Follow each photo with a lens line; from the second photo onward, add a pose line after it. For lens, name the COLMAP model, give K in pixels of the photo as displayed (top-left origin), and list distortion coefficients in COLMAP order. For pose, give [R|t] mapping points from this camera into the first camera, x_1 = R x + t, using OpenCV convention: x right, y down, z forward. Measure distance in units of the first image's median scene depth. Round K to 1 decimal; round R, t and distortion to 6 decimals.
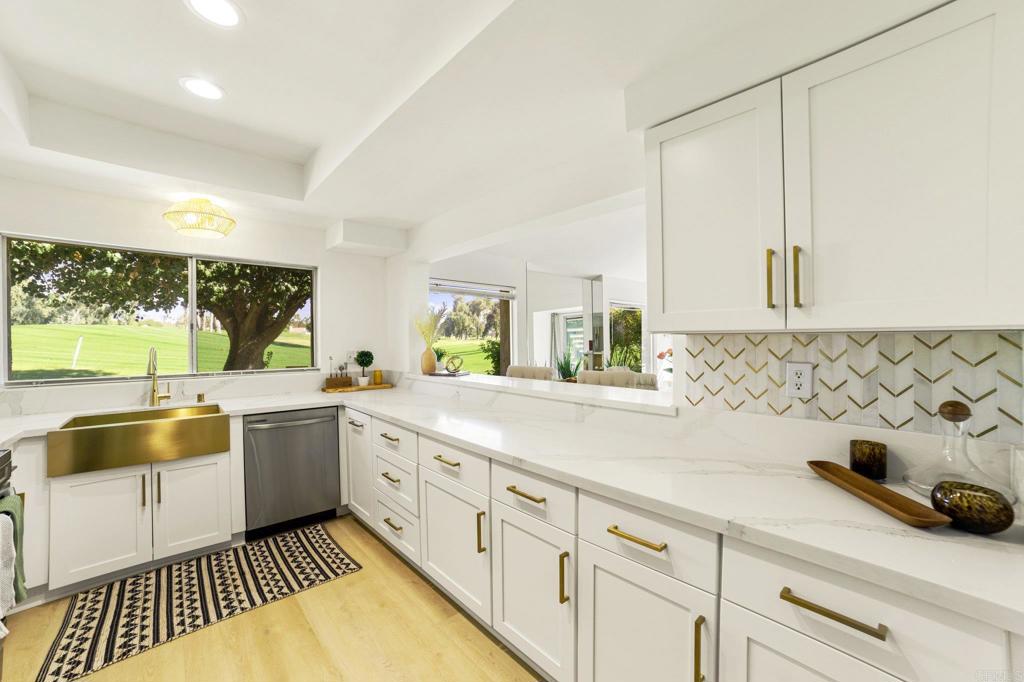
lens RADIAL K [[404.3, 0, 519.8], [0, 404.3, 345.6], [0, 0, 1]] dist [-0.033080, 0.002180]
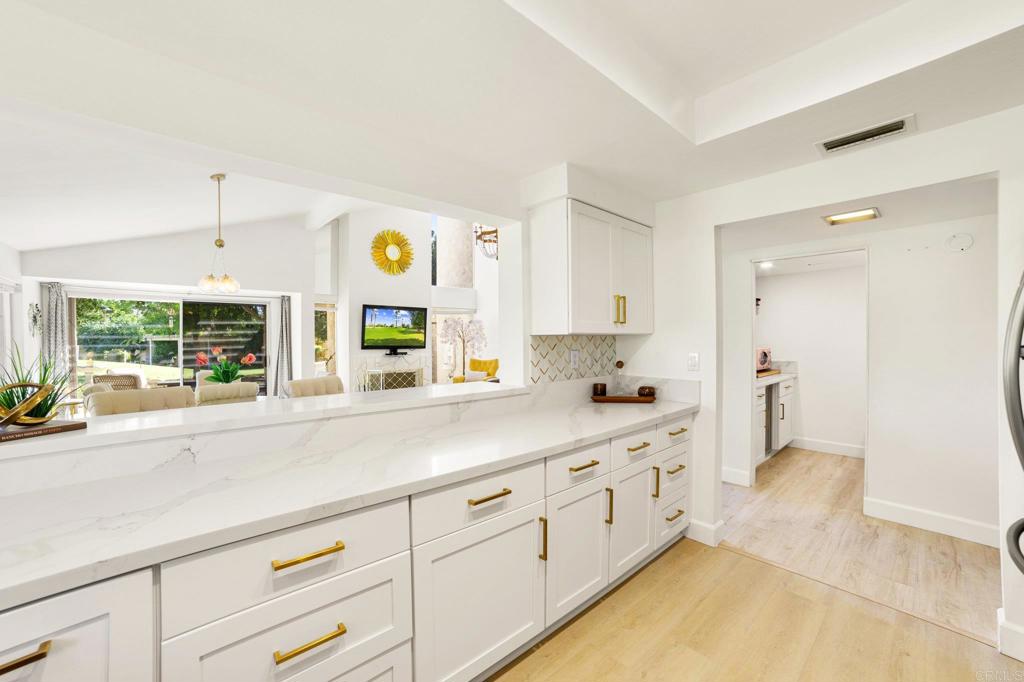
lens RADIAL K [[404.3, 0, 514.5], [0, 404.3, 341.6], [0, 0, 1]] dist [-0.033080, 0.002180]
pose [[0.011550, -0.005950, 0.999916, -0.810191], [0.018608, 0.999810, 0.005735, -0.010288], [-0.999760, 0.018540, 0.011658, 0.806726]]
